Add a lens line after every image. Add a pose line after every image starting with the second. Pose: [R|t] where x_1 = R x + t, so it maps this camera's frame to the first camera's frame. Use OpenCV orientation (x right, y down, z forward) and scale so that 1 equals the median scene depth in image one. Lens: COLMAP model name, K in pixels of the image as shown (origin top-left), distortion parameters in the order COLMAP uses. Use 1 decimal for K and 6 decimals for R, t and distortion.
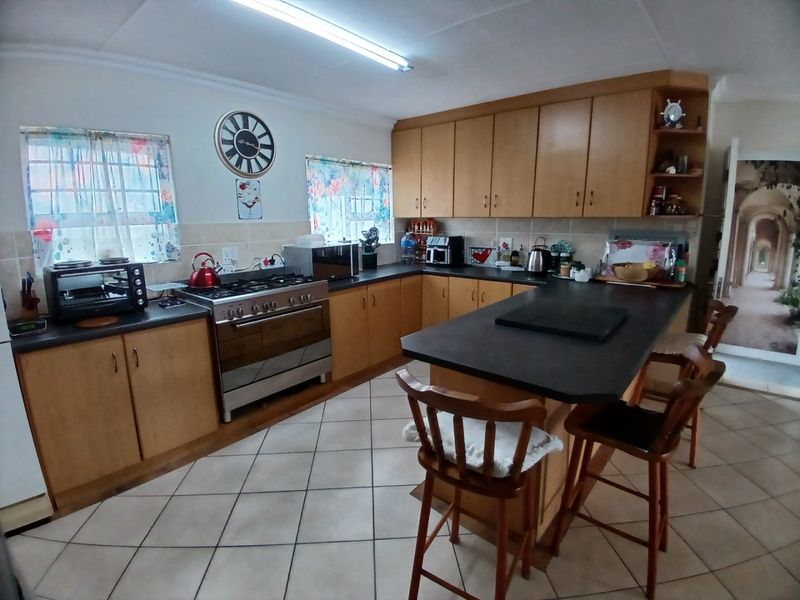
lens RADIAL K [[396.8, 0, 394.8], [0, 396.8, 293.6], [0, 0, 1]] dist [0.031967, -0.067182]
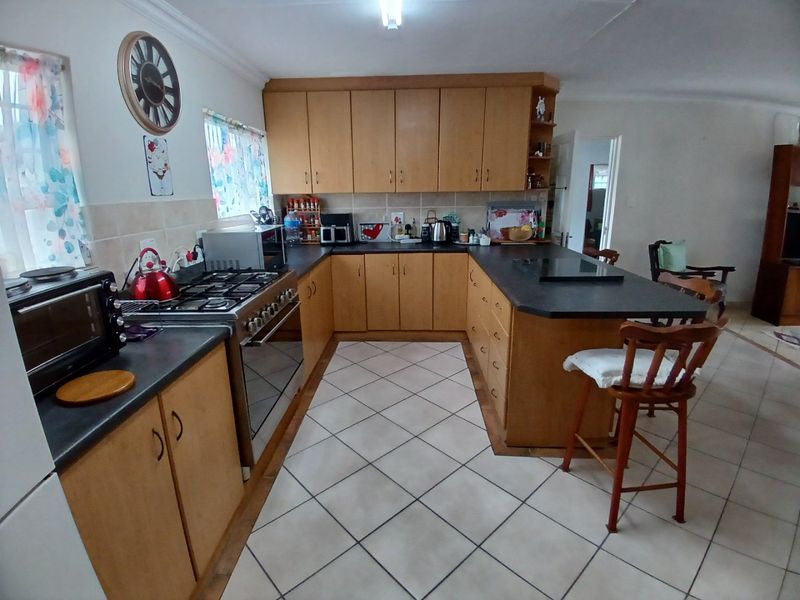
lens RADIAL K [[396.8, 0, 394.8], [0, 396.8, 293.6], [0, 0, 1]] dist [0.031967, -0.067182]
pose [[0.780537, -0.159436, 0.604436, -0.514591], [0.130639, 0.987181, 0.091695, -0.033859], [-0.611307, 0.007391, 0.791359, 0.229566]]
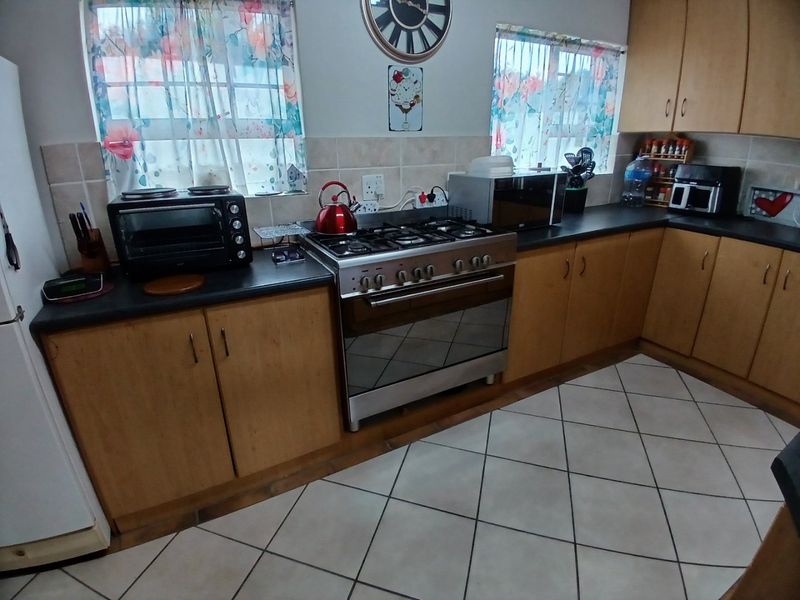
lens RADIAL K [[396.8, 0, 394.8], [0, 396.8, 293.6], [0, 0, 1]] dist [0.031967, -0.067182]
pose [[0.929262, 0.123421, -0.348195, -0.120015], [-0.064489, 0.982264, 0.176064, -0.038159], [0.363749, -0.141155, 0.920740, 0.359276]]
